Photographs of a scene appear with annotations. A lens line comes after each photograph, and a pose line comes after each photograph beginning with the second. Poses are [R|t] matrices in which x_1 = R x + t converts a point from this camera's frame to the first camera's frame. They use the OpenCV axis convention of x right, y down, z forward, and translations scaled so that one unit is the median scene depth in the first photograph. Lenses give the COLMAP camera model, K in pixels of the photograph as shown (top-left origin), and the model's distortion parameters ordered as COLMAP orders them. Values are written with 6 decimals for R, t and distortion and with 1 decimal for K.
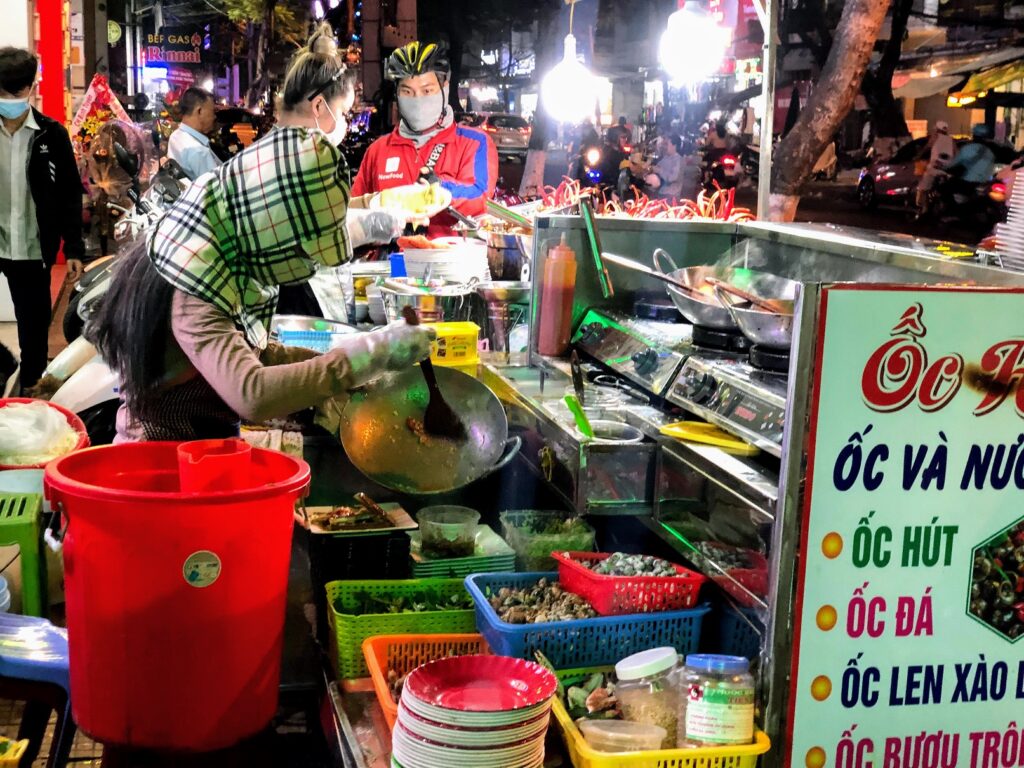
lens RADIAL K [[1512.4, 0, 511.6], [0, 1512.4, 391.9], [0, 0, 1]] dist [0.082005, 0.000000]
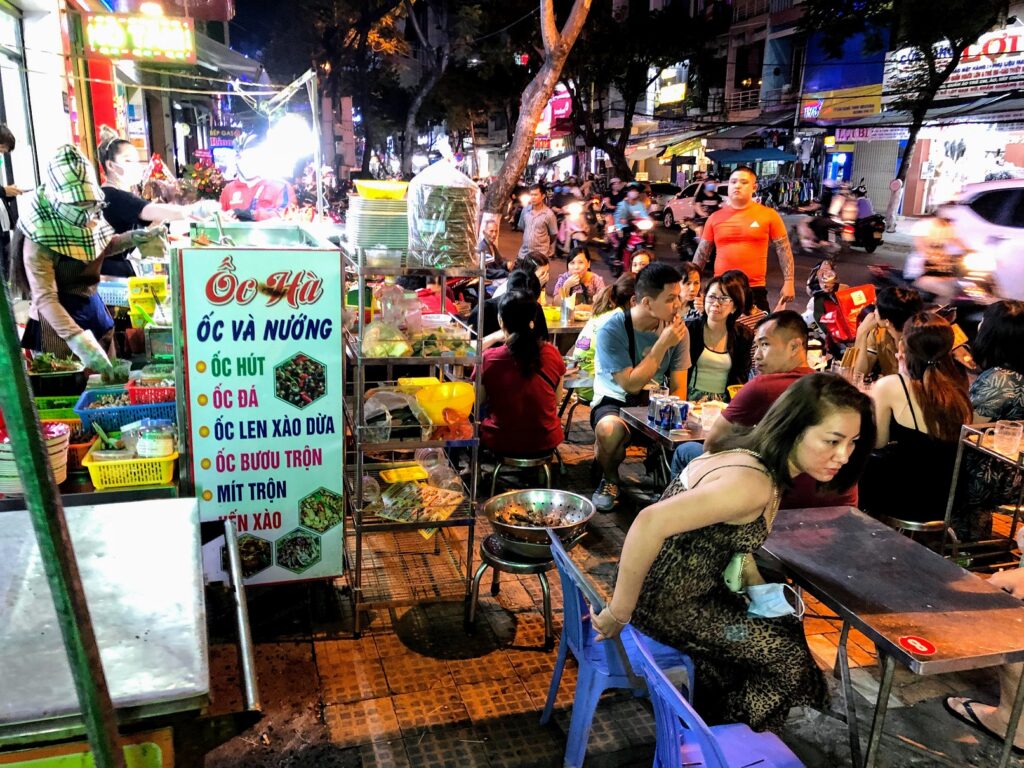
lens RADIAL K [[848.0, 0, 511.3], [0, 848.0, 373.6], [0, 0, 1]] dist [0.040617, -0.020133]
pose [[0.999252, -0.024717, 0.029740, 0.610220], [0.023138, 0.998362, 0.052330, 0.055249], [-0.030985, -0.051603, 0.998187, -0.244755]]
